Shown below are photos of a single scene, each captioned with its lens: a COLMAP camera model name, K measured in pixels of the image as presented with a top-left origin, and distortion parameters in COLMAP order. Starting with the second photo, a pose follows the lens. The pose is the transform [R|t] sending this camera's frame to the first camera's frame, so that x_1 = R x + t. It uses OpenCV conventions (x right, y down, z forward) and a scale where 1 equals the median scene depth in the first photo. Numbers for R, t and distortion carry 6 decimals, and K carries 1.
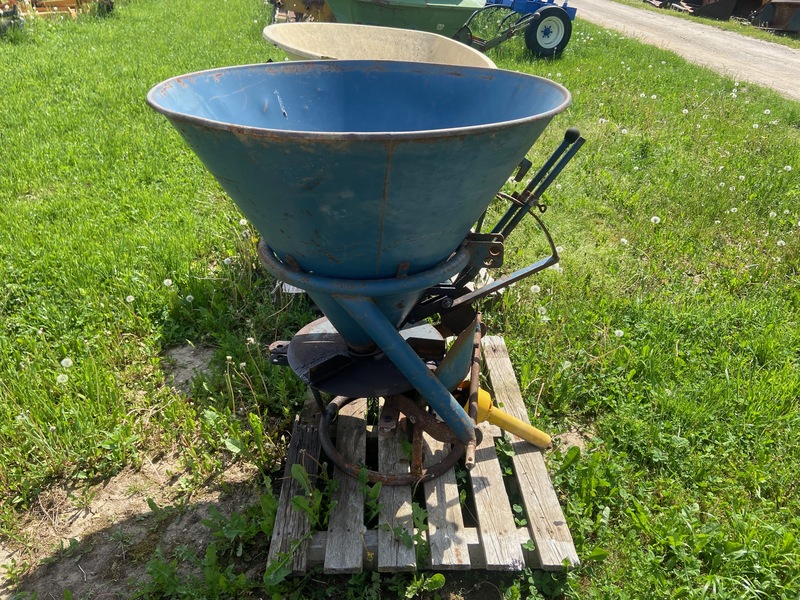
lens RADIAL K [[592.9, 0, 400.0], [0, 592.9, 300.0], [0, 0, 1]] dist [0.094356, -0.113542]
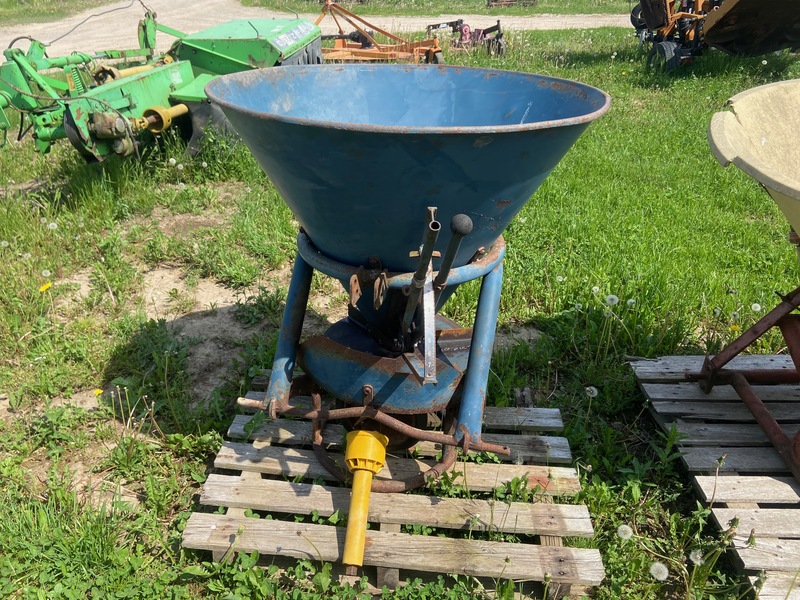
lens RADIAL K [[604.0, 0, 391.4], [0, 604.0, 303.4], [0, 0, 1]] dist [0.098627, -0.124079]
pose [[-0.109234, 0.447805, -0.887434, 0.878952], [-0.496314, 0.748955, 0.439019, -0.440307], [0.861243, 0.488402, 0.140441, 0.843363]]
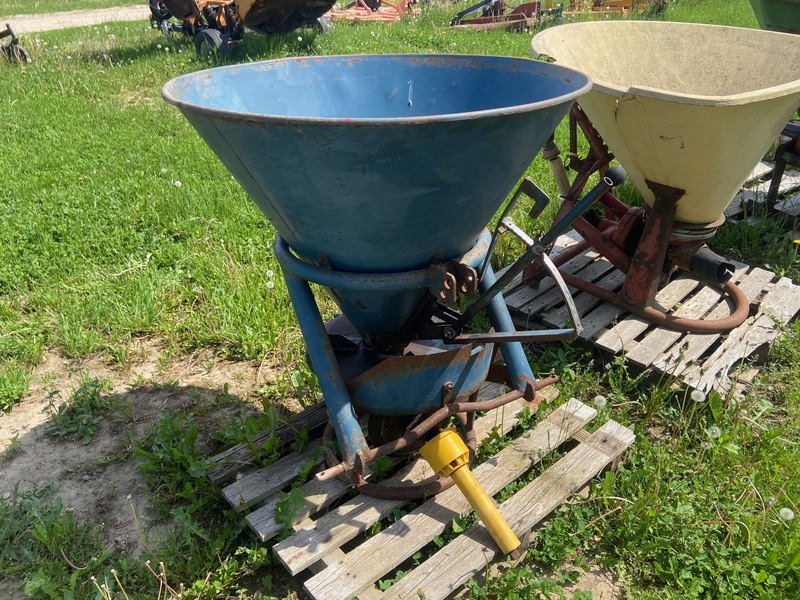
lens RADIAL K [[604.0, 0, 391.4], [0, 604.0, 303.4], [0, 0, 1]] dist [0.098627, -0.124079]
pose [[0.634216, 0.342602, -0.693104, 0.650118], [-0.346962, 0.927242, 0.140853, -0.133097], [0.690932, 0.151150, 0.706942, 0.298354]]
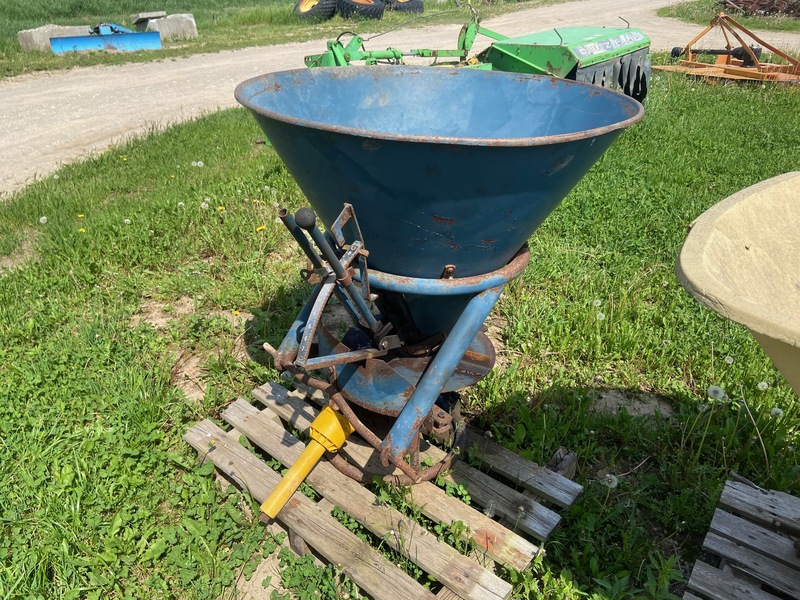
lens RADIAL K [[604.0, 0, 391.4], [0, 604.0, 303.4], [0, 0, 1]] dist [0.098627, -0.124079]
pose [[-0.674566, 0.316014, -0.667155, 0.677349], [-0.388778, 0.616178, 0.684965, -0.689711], [0.627544, 0.721429, -0.292793, 1.273988]]
